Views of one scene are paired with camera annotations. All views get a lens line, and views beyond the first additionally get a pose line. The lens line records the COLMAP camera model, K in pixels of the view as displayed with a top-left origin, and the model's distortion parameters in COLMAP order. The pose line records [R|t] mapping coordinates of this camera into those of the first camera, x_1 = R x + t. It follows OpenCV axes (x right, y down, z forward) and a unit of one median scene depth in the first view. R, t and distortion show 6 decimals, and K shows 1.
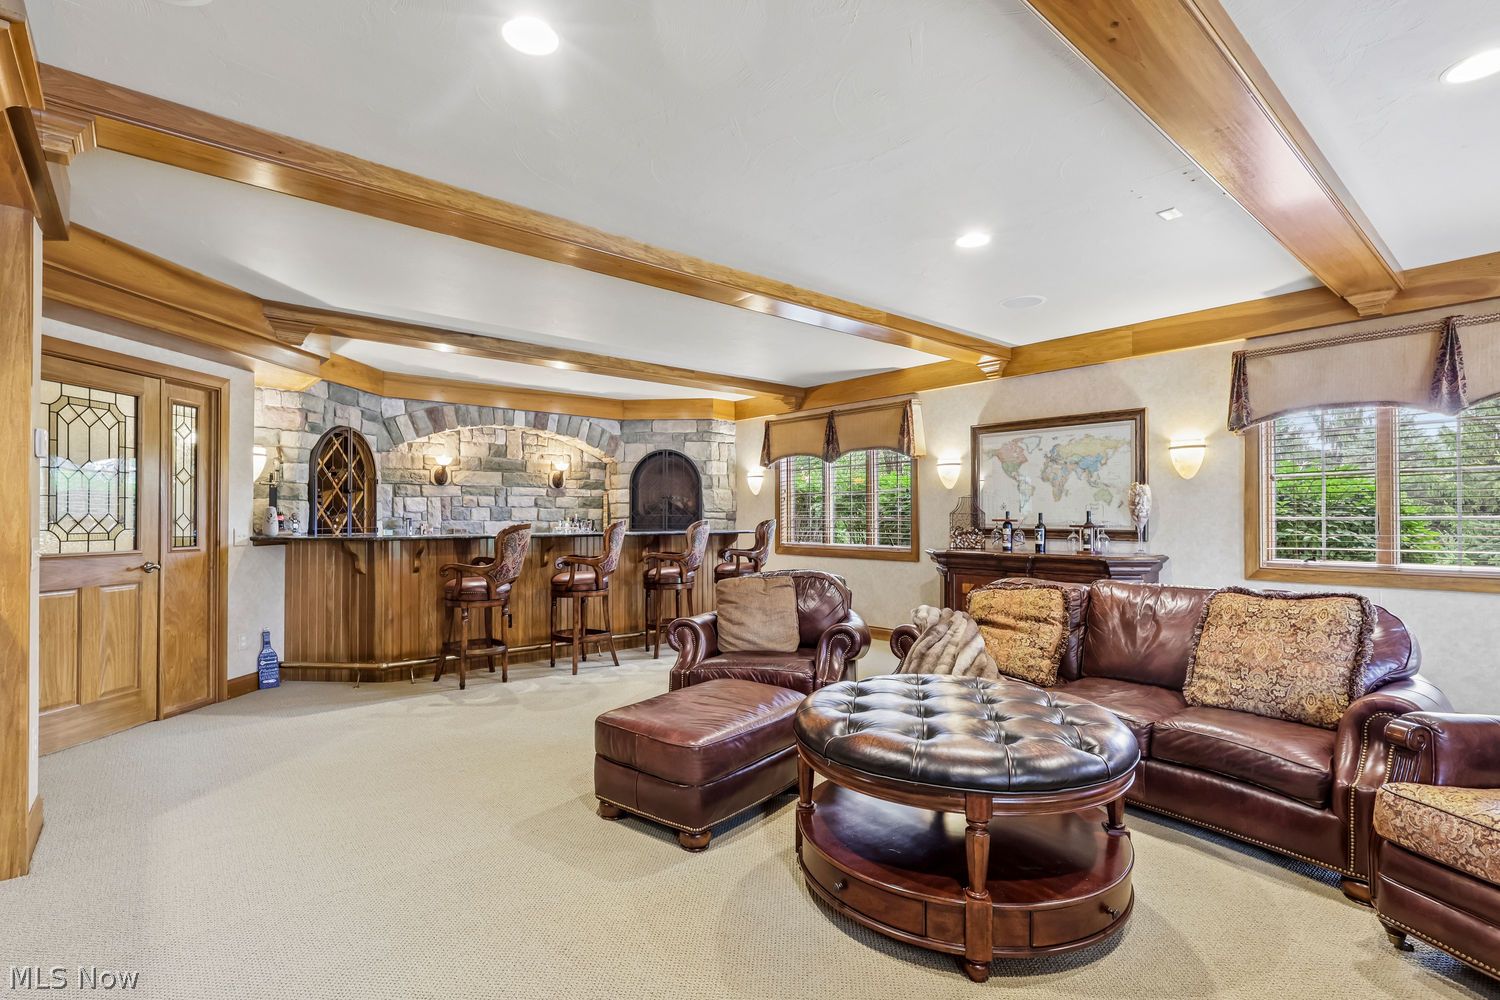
lens RADIAL K [[705.5, 0, 750.6], [0, 705.5, 508.5], [0, 0, 1]] dist [0.000813, 0.000142]
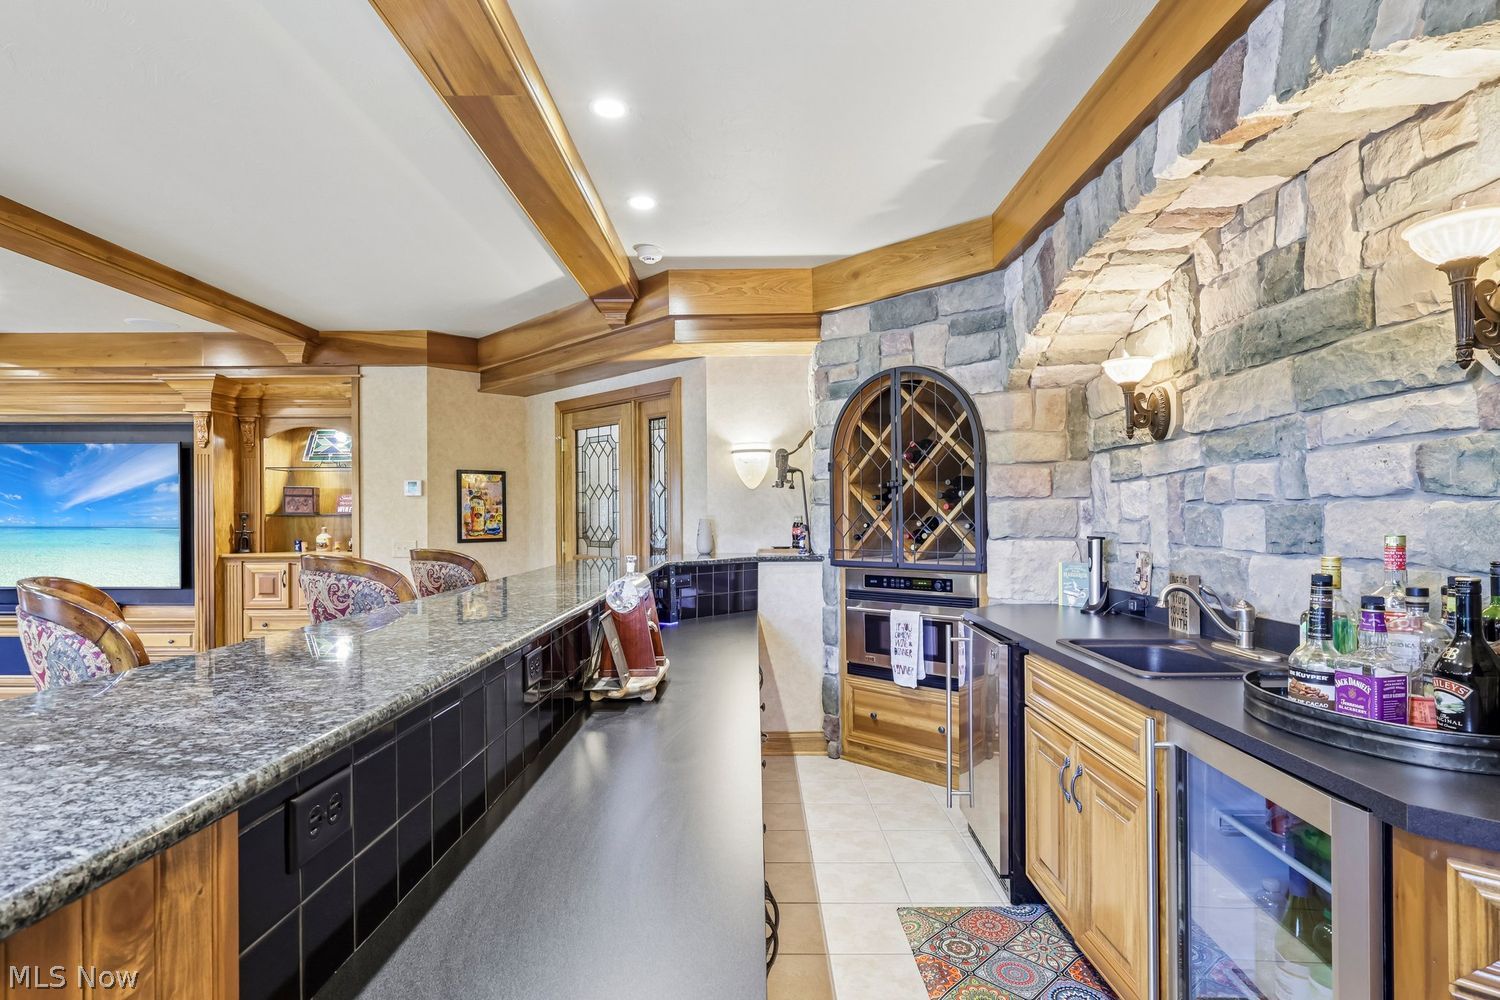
lens RADIAL K [[784.2, 0, 749.0], [0, 784.2, 509.7], [0, 0, 1]] dist [-0.000570, -0.000074]
pose [[-0.658400, -0.000425, -0.752668, -0.025193], [0.016958, 0.999738, -0.015398, 0.002459], [0.752477, -0.022902, -0.658220, 1.061957]]
